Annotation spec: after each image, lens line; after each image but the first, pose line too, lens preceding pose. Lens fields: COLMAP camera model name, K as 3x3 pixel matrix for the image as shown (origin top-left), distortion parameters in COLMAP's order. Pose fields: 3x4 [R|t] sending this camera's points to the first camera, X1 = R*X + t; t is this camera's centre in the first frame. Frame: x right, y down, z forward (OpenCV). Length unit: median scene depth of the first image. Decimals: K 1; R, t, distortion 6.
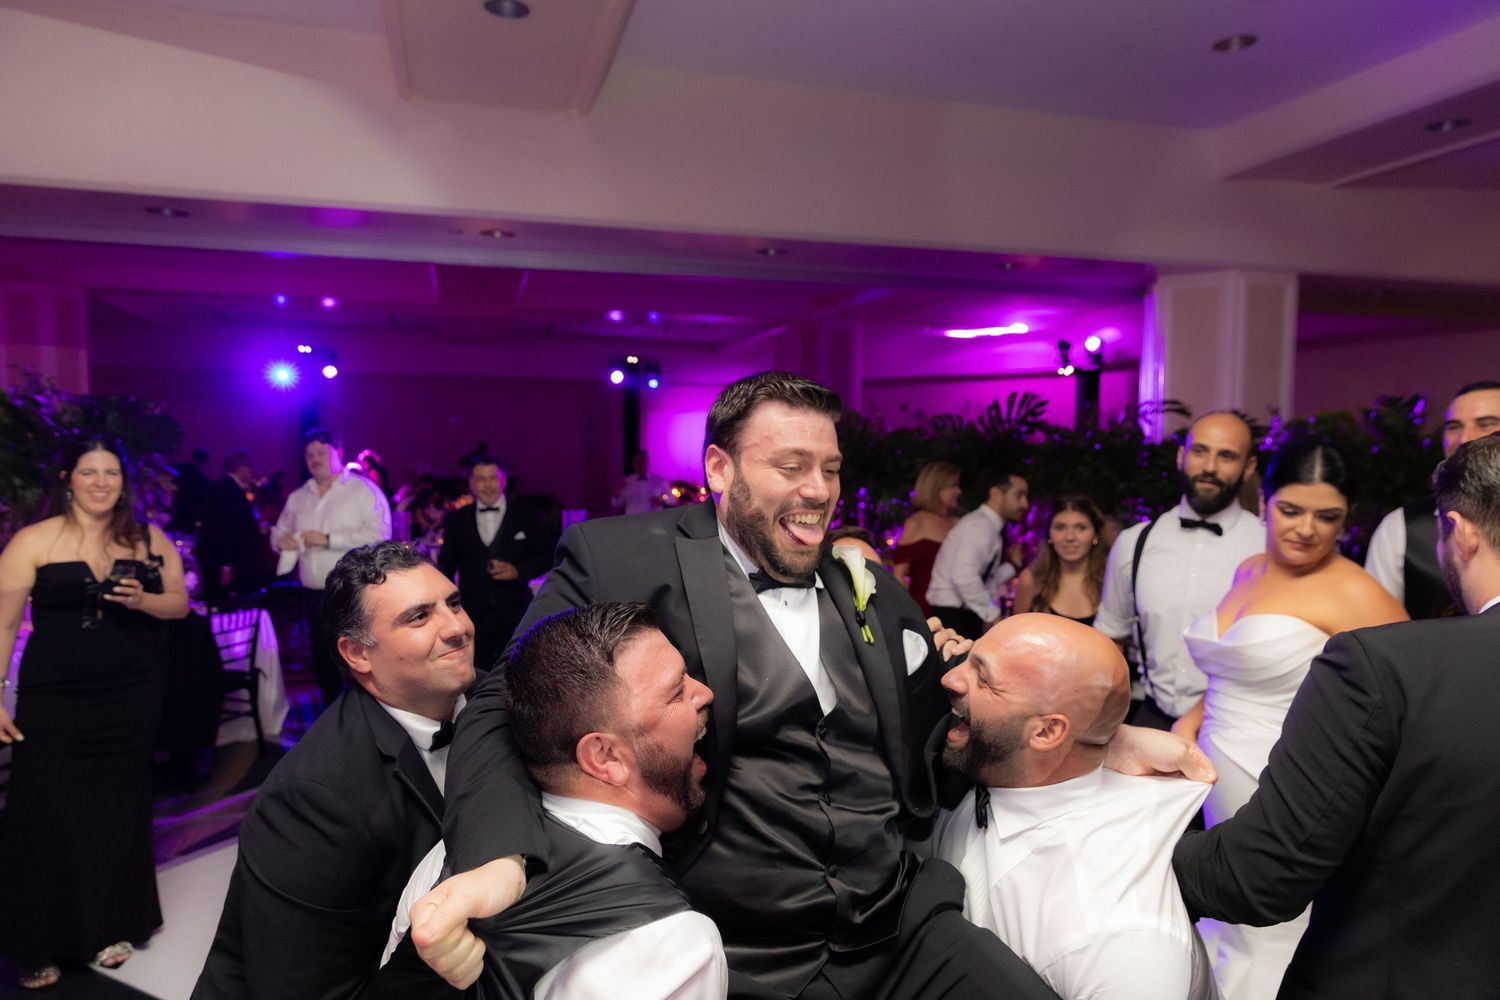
lens RADIAL K [[1014.3, 0, 723.9], [0, 1014.3, 505.8], [0, 0, 1]] dist [0.007994, 0.002033]
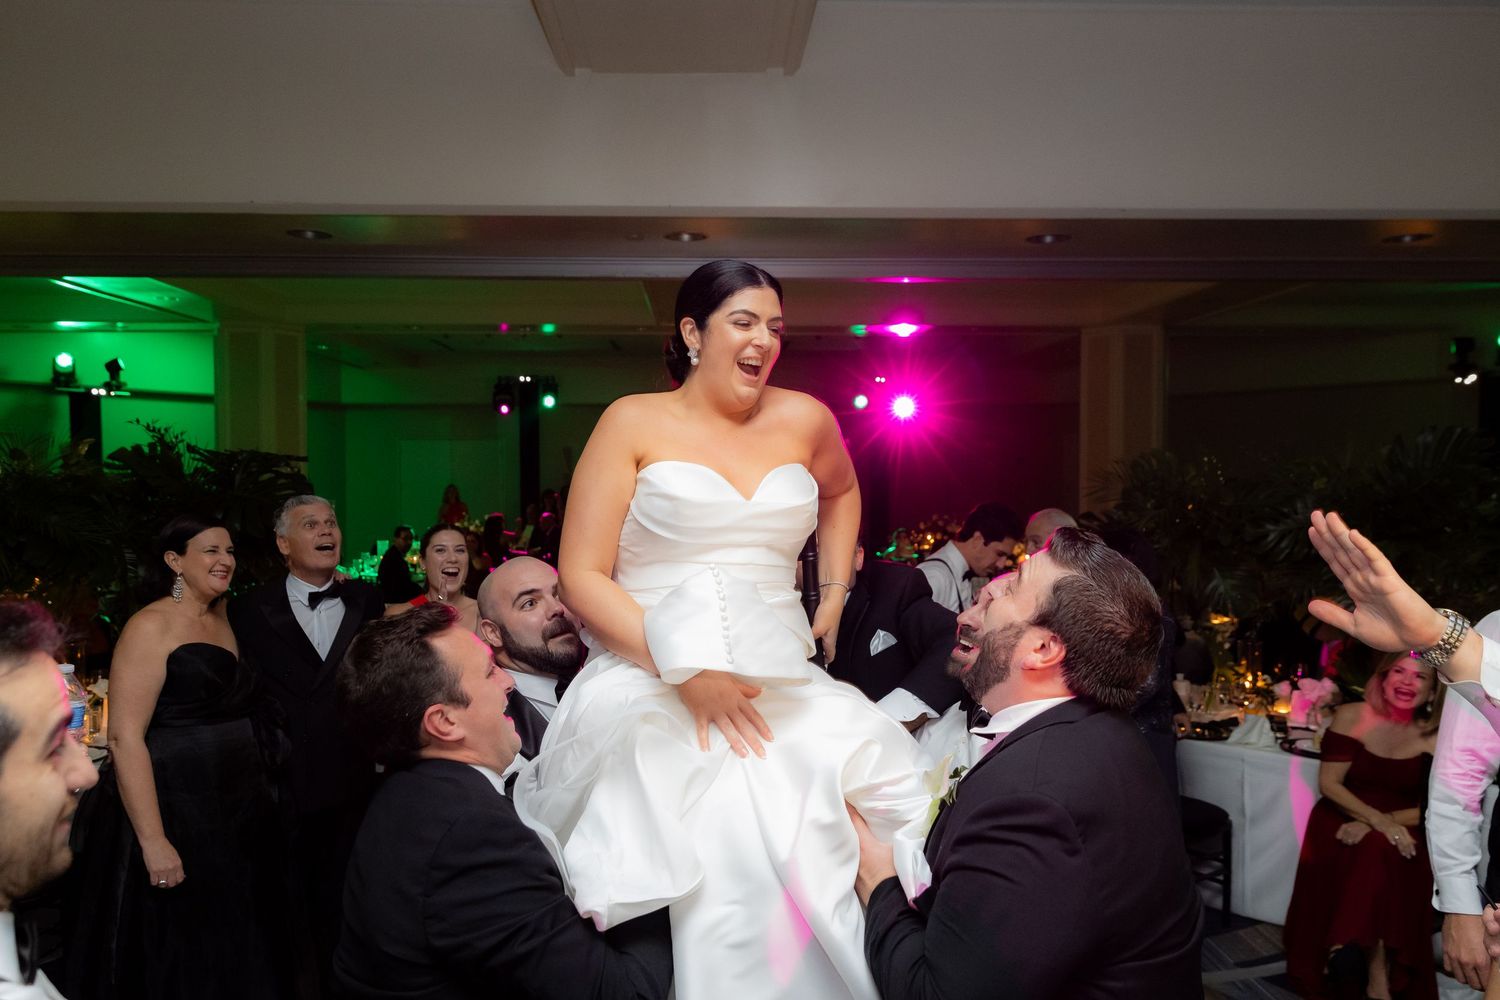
lens RADIAL K [[1014.3, 0, 740.7], [0, 1014.3, 493.3], [0, 0, 1]] dist [0.007994, 0.002033]
pose [[0.968447, 0.000440, -0.249221, 0.015874], [-0.006060, 0.999744, -0.021783, -0.050764], [0.249148, 0.022606, 0.968202, 0.248682]]
